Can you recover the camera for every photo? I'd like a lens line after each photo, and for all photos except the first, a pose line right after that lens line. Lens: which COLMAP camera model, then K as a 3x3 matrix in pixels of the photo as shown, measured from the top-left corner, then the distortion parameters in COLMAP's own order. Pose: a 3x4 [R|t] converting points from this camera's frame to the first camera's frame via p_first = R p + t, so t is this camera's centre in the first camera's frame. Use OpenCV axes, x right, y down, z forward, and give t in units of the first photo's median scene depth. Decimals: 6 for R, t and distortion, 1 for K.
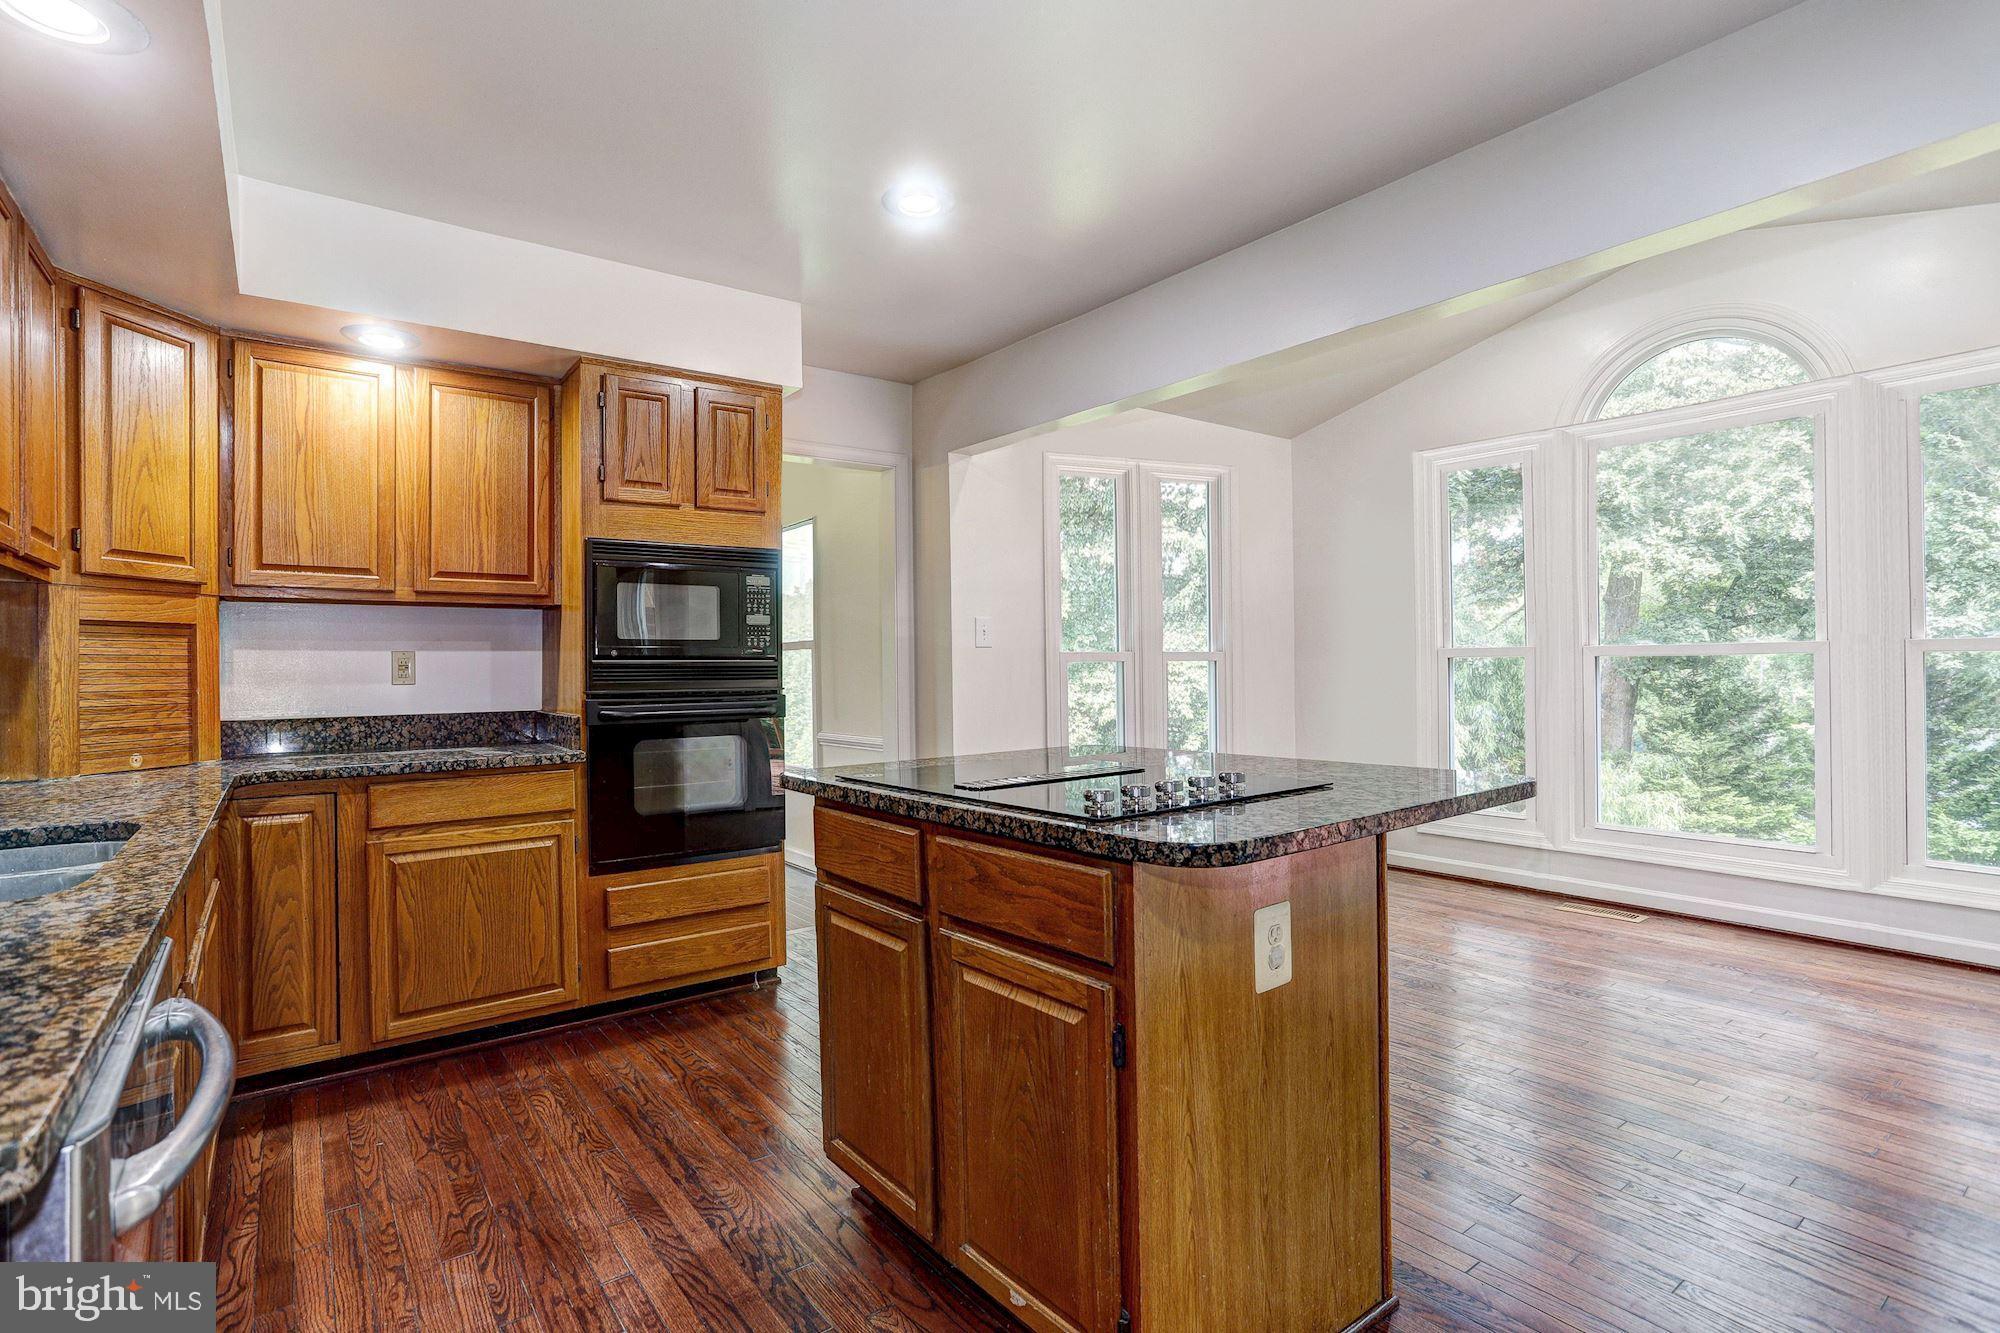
lens RADIAL K [[973.3, 0, 994.4], [0, 973.3, 662.4], [0, 0, 1]] dist [-0.043639, 0.022634]
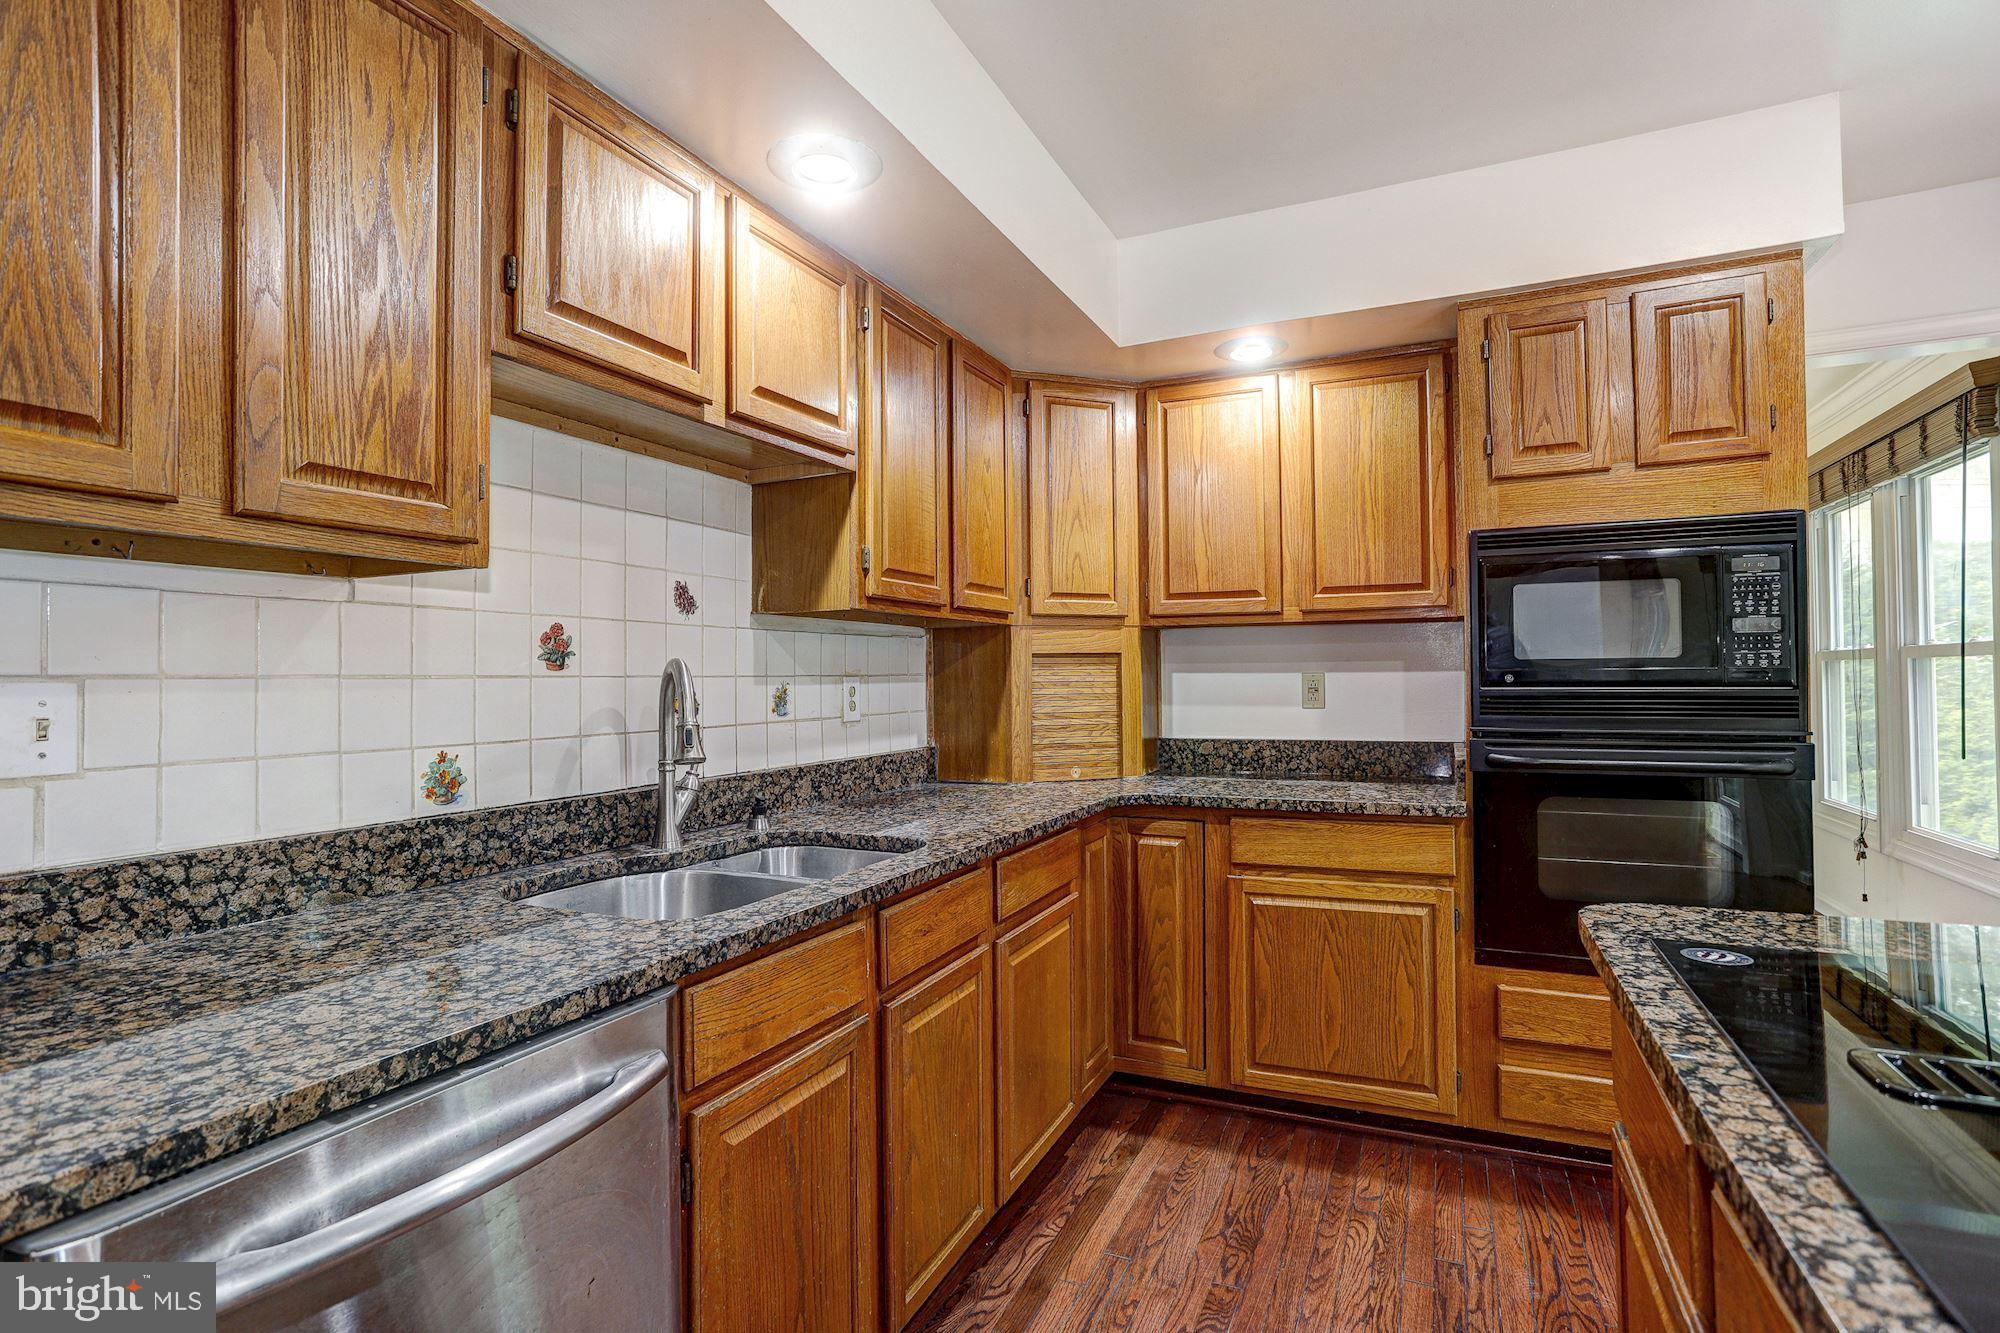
lens RADIAL K [[973.3, 0, 980.4], [0, 973.3, 667.7], [0, 0, 1]] dist [-0.043639, 0.022634]
pose [[0.465175, -0.001566, -0.885217, 0.084581], [0.010008, 0.999944, 0.003490, -0.025514], [0.885162, -0.010482, 0.465165, 0.289303]]
